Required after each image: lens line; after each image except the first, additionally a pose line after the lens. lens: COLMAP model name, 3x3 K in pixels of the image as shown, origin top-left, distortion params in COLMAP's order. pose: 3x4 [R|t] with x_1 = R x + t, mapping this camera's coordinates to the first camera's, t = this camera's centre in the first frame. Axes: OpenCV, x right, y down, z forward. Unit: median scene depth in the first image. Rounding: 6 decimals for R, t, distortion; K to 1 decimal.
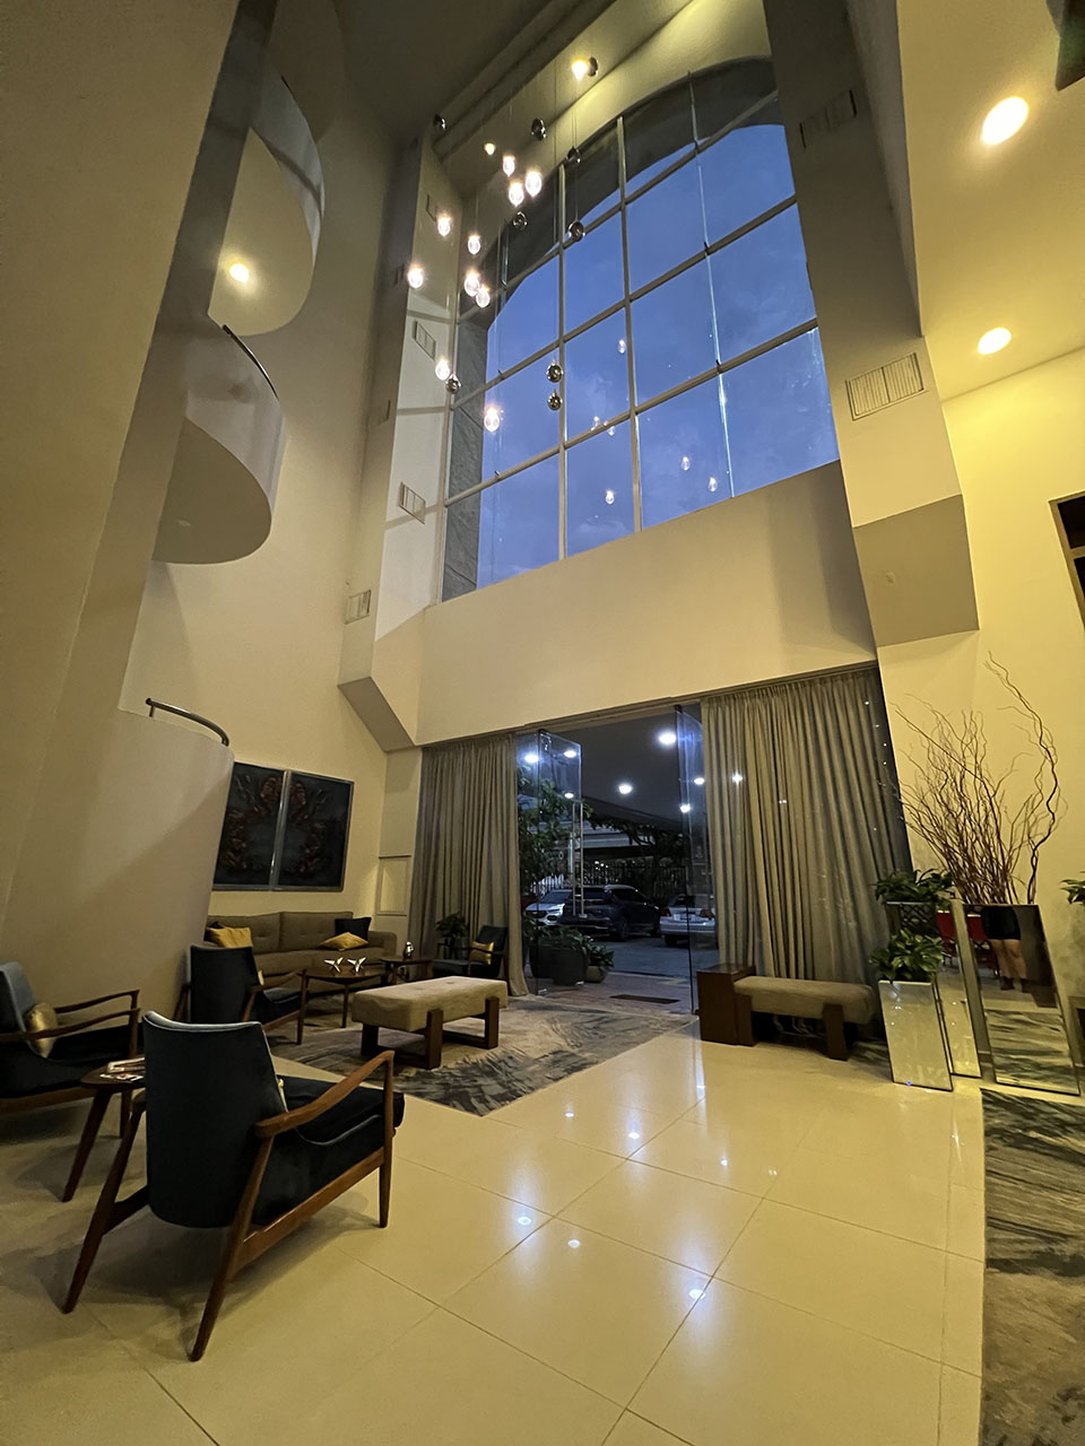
lens RADIAL K [[579.9, 0, 542.0], [0, 579.9, 722.0], [0, 0, 1]] dist [-0.003345, 0.000833]
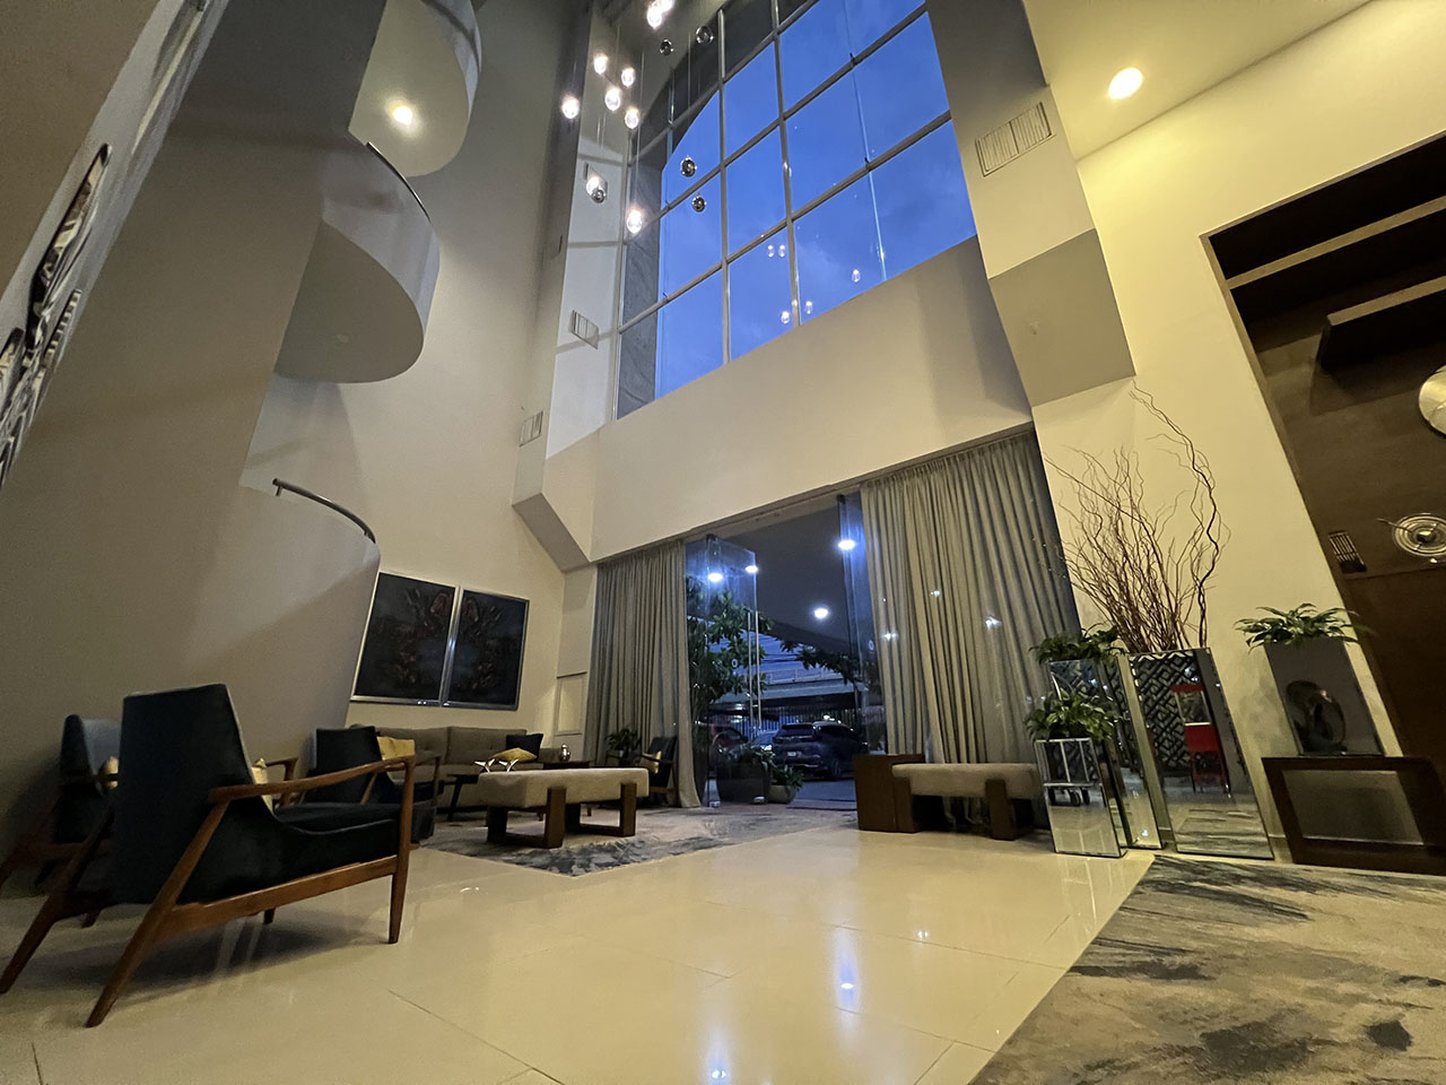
lens RADIAL K [[579.9, 0, 725.2], [0, 579.9, 538.4], [0, 0, 1]] dist [-0.003345, 0.000833]
pose [[0.996745, -0.047449, -0.065177, 0.116343], [0.042894, 0.996653, -0.069593, 0.115367], [0.068261, 0.066571, 0.995444, 0.033060]]
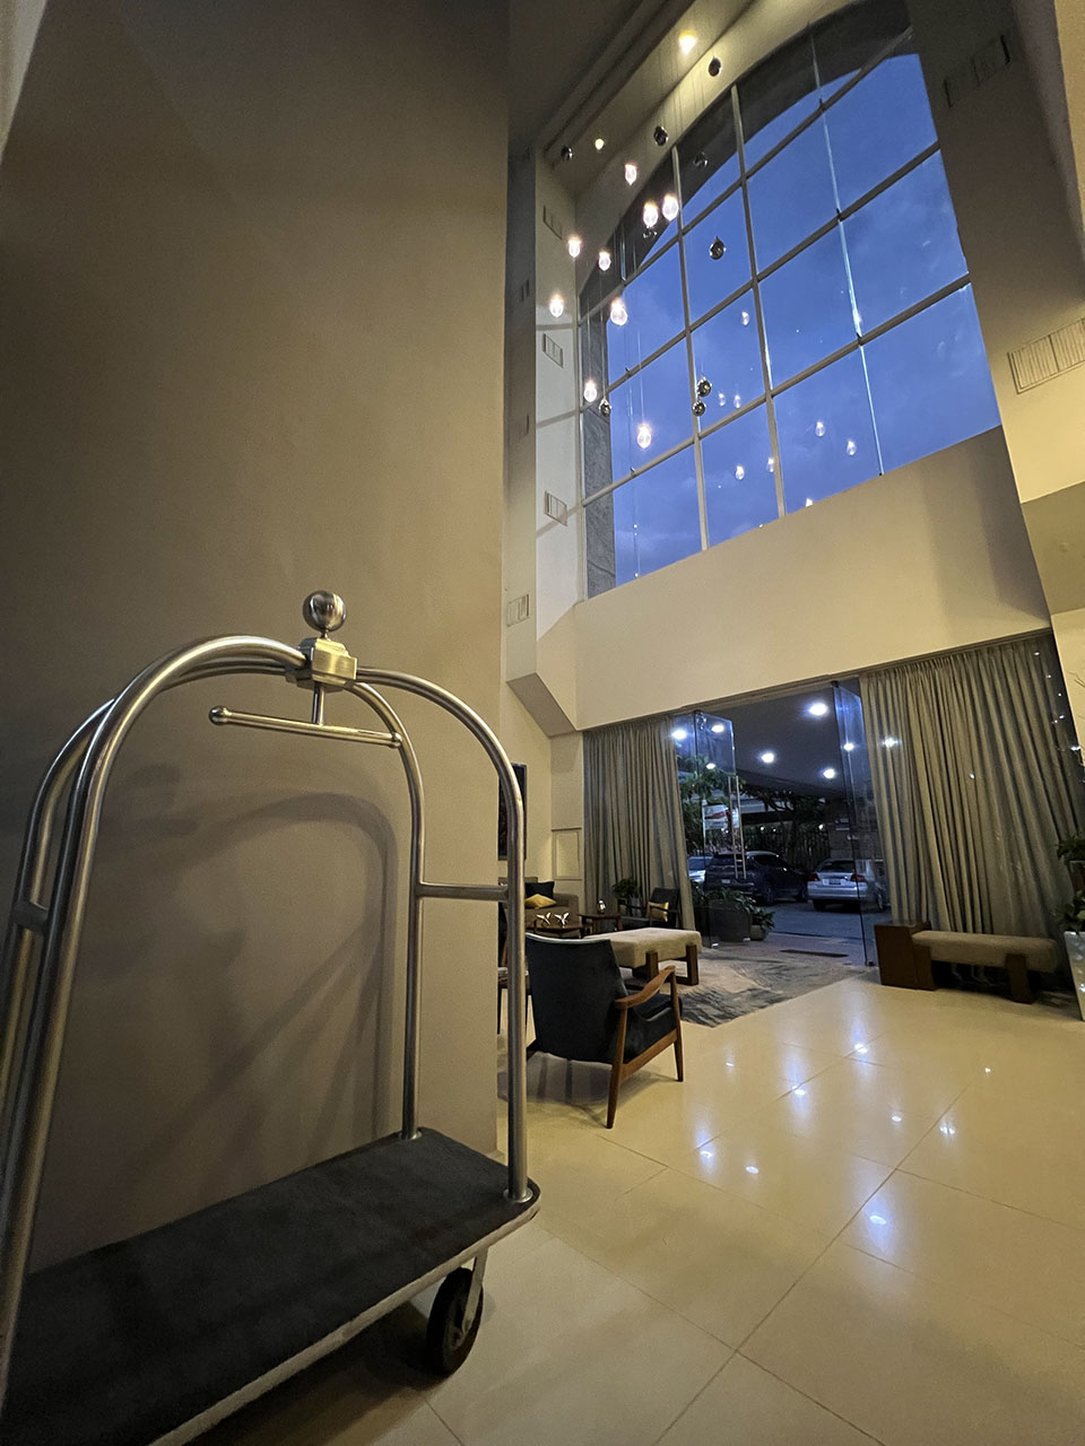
lens RADIAL K [[579.9, 0, 541.2], [0, 579.9, 722.7], [0, 0, 1]] dist [-0.003345, 0.000833]
pose [[0.978999, -0.059032, -0.195132, -0.097750], [0.069020, 0.996610, 0.044780, -0.042145], [0.191827, -0.057308, 0.979754, -0.156930]]
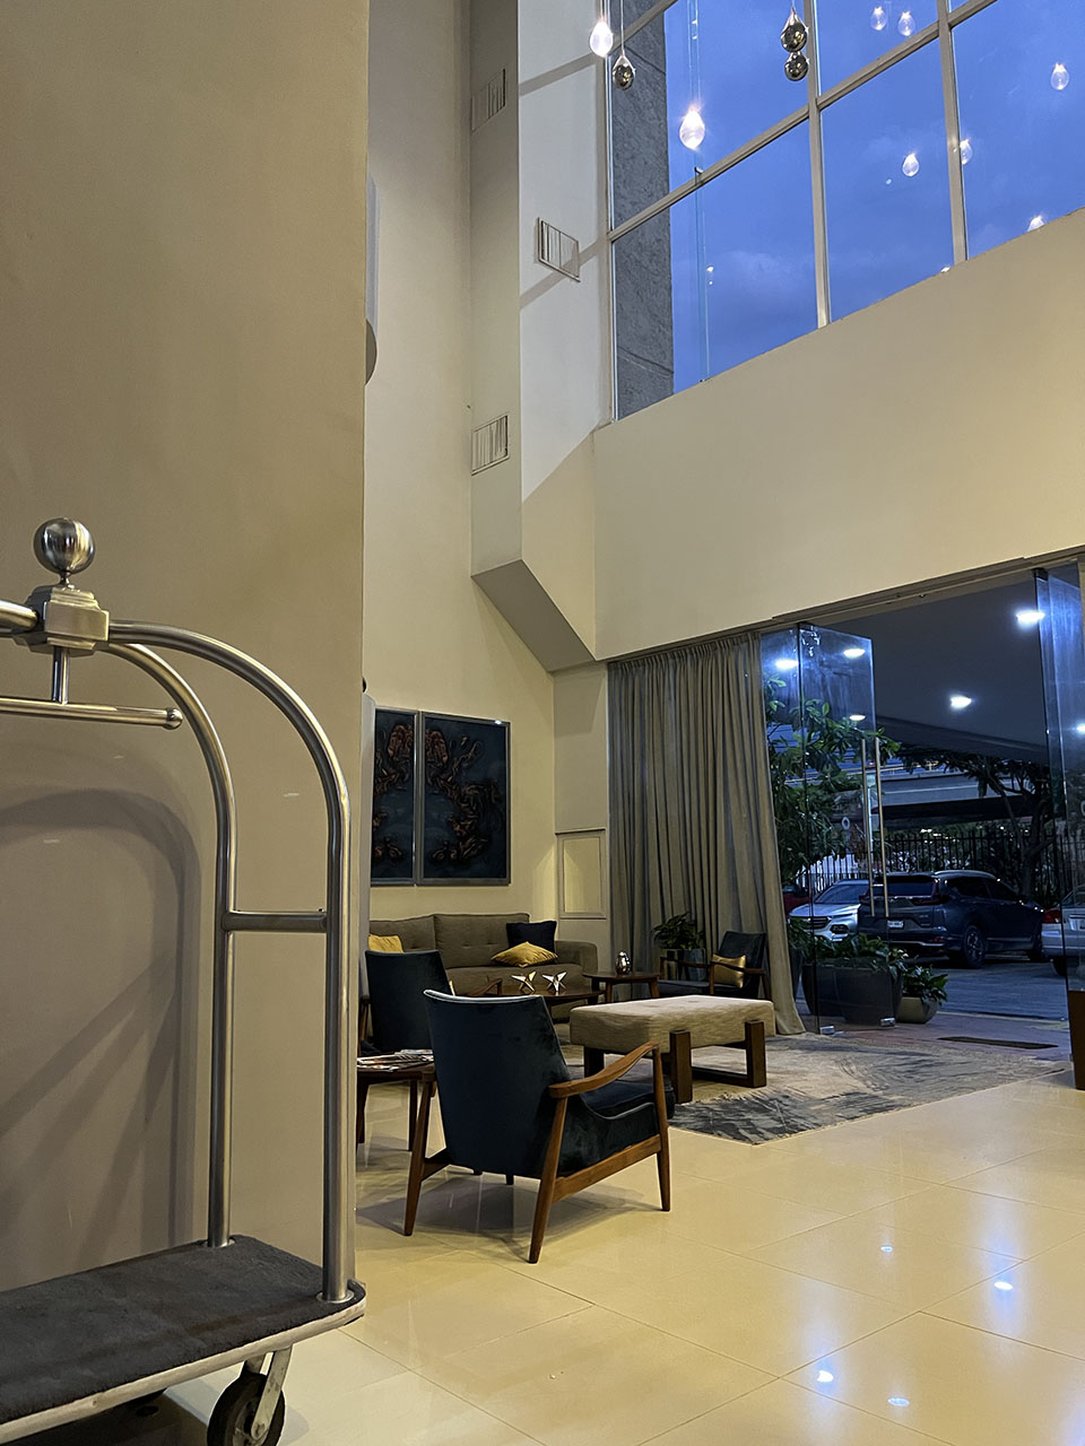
lens RADIAL K [[1085.0, 0, 535.9], [0, 1085.0, 726.4], [0, 0, 1]] dist [0.052023, -0.058485]
pose [[0.968674, -0.053248, -0.242560, 0.000367], [0.085820, 0.988342, 0.125760, -0.061641], [0.233036, -0.142636, 0.961951, -0.242290]]
